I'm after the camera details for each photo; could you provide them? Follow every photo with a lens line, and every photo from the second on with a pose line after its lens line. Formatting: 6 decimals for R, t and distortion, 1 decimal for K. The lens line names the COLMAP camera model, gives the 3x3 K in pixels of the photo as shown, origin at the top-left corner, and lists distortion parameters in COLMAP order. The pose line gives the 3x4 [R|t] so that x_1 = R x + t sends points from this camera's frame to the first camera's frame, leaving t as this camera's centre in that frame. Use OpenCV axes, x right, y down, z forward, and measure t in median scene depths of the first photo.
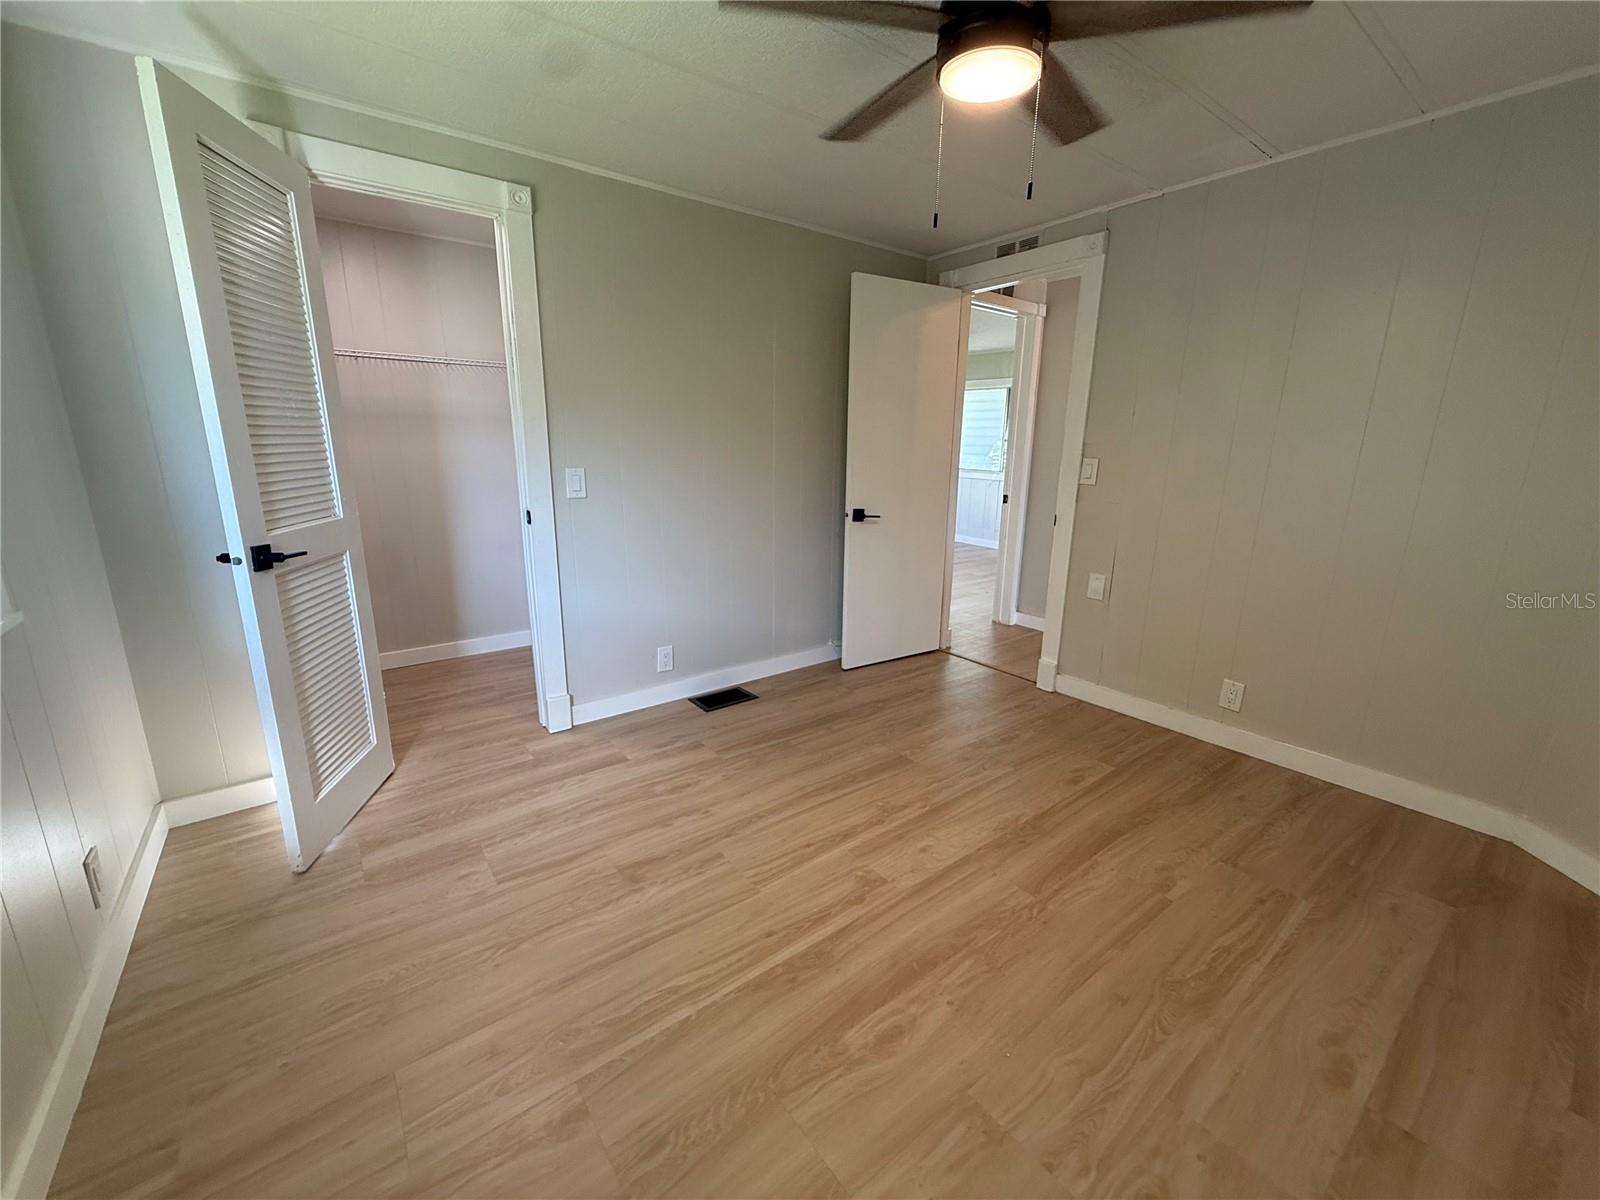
lens RADIAL K [[640.5, 0, 799.7], [0, 640.5, 596.9], [0, 0, 1]] dist [0.002101, 0.000424]
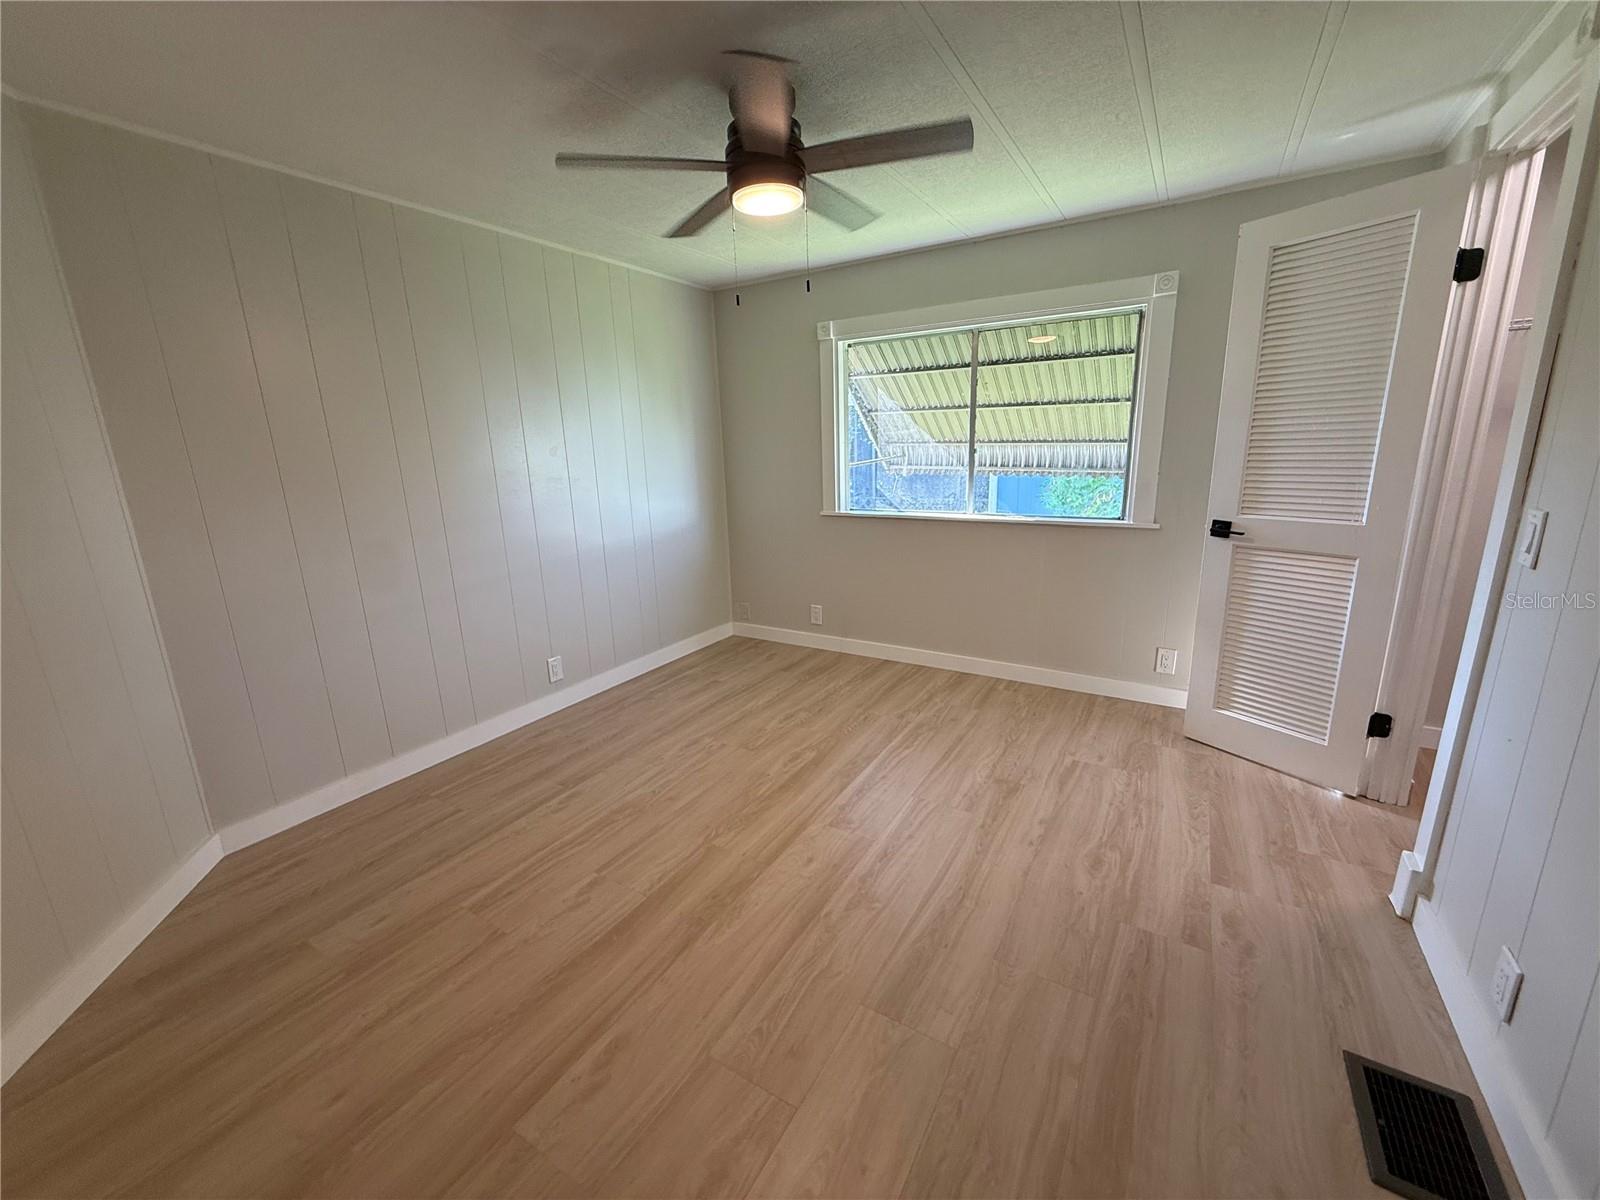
lens RADIAL K [[640.5, 0, 799.0], [0, 640.5, 595.7], [0, 0, 1]] dist [0.002101, 0.000424]
pose [[-0.931876, 0.106179, -0.346892, 0.513751], [-0.062573, 0.894835, 0.441989, -0.435525], [0.357341, 0.433585, -0.827231, 1.633504]]
